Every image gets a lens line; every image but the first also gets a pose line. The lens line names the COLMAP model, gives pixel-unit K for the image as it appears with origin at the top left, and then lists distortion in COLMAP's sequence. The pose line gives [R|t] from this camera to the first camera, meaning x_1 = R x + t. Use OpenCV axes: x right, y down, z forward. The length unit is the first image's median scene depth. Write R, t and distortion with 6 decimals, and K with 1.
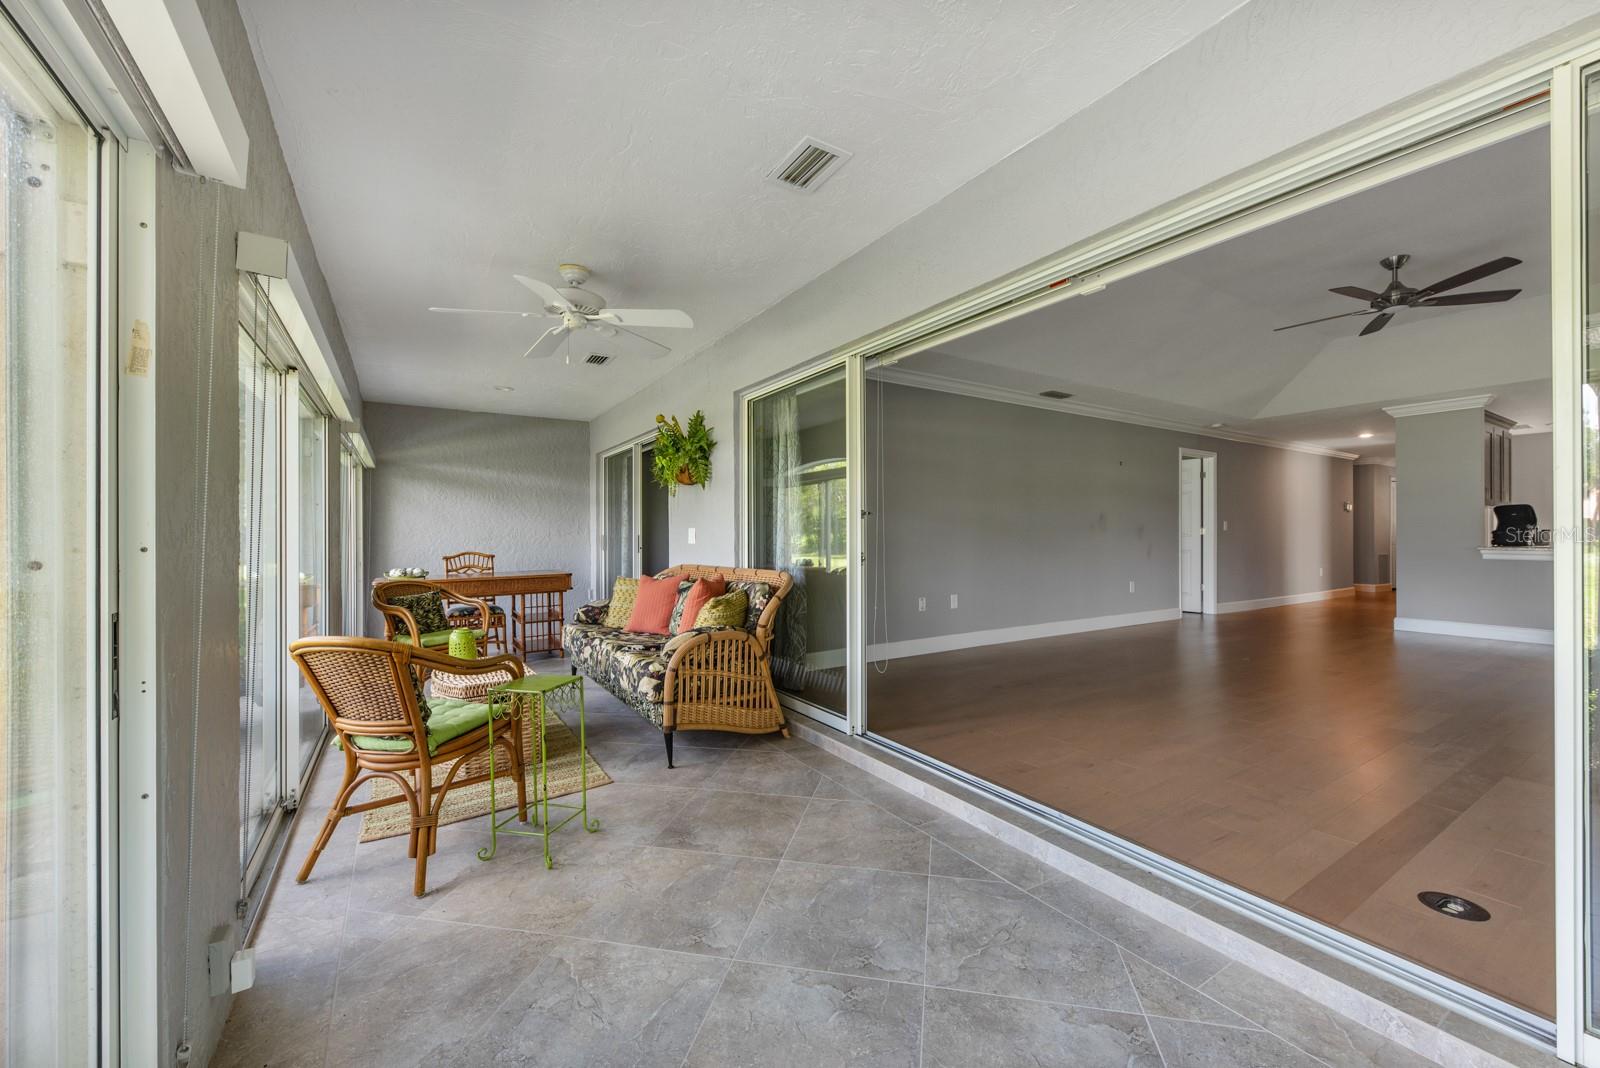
lens RADIAL K [[621.9, 0, 805.9], [0, 621.9, 533.7], [0, 0, 1]] dist [0.000811, -0.001835]
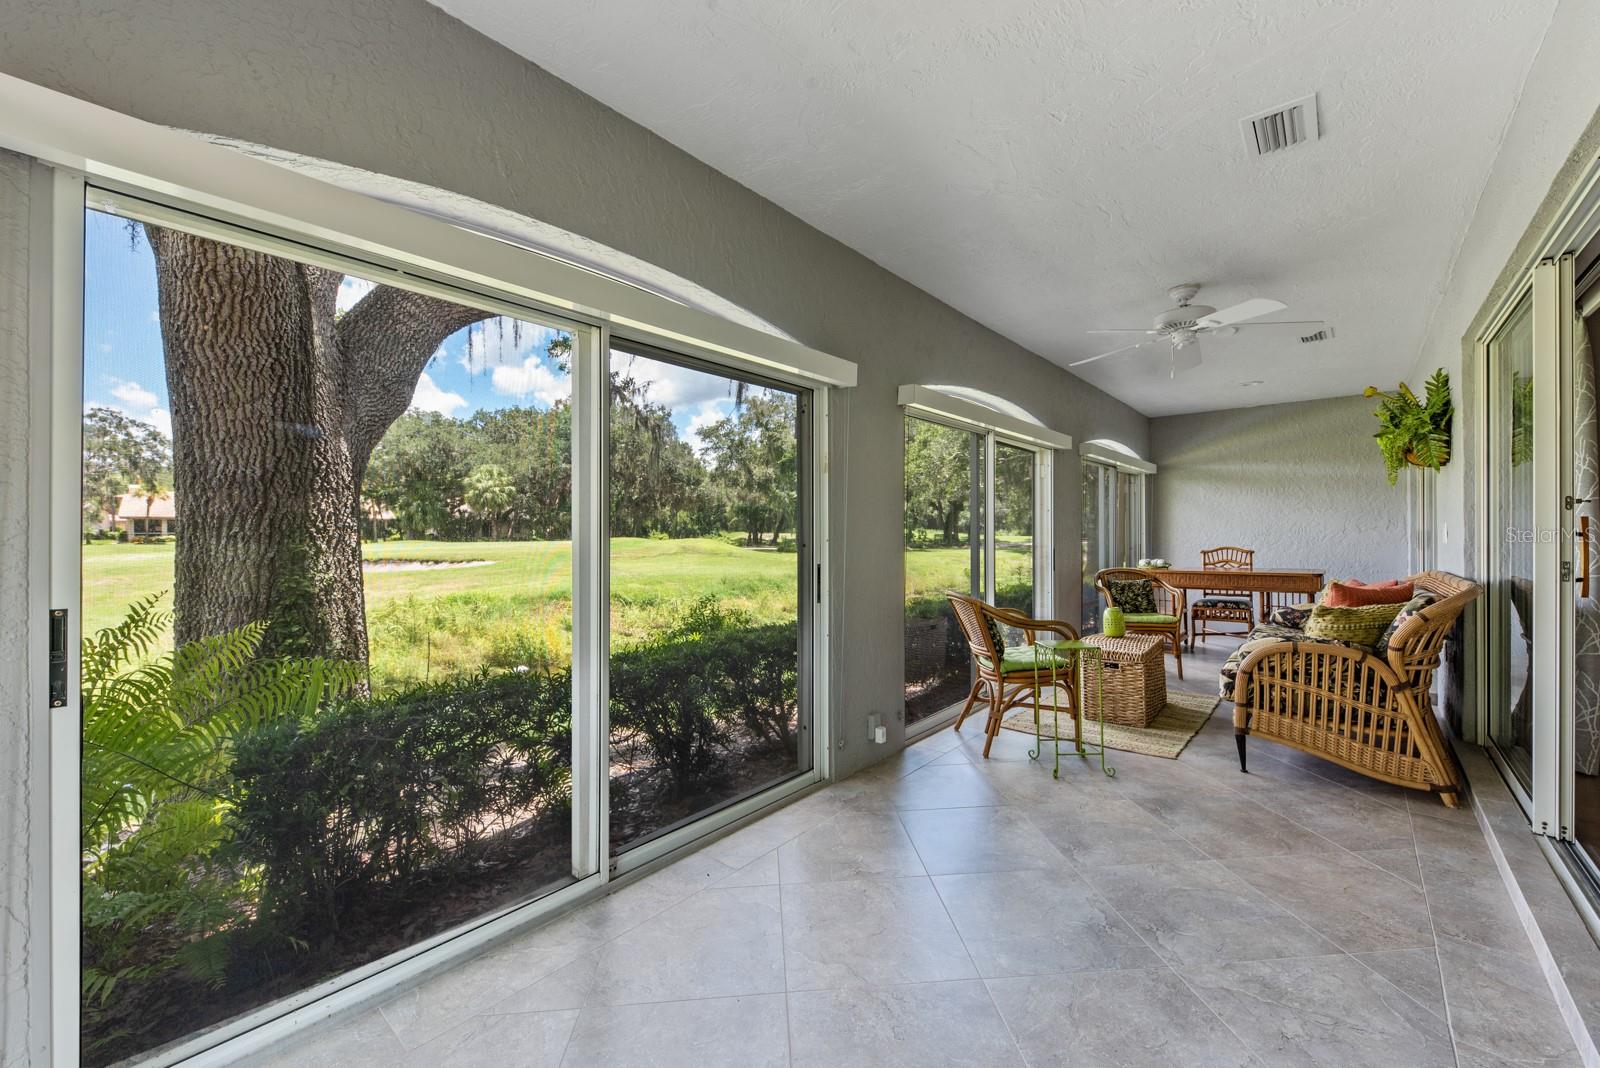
lens RADIAL K [[621.9, 0, 802.8], [0, 621.9, 533.8], [0, 0, 1]] dist [0.000811, -0.001835]
pose [[0.287888, 0.004800, -0.957652, 0.494093], [0.006035, 0.999958, 0.006826, -0.008590], [0.957645, -0.007745, 0.287847, 0.052644]]
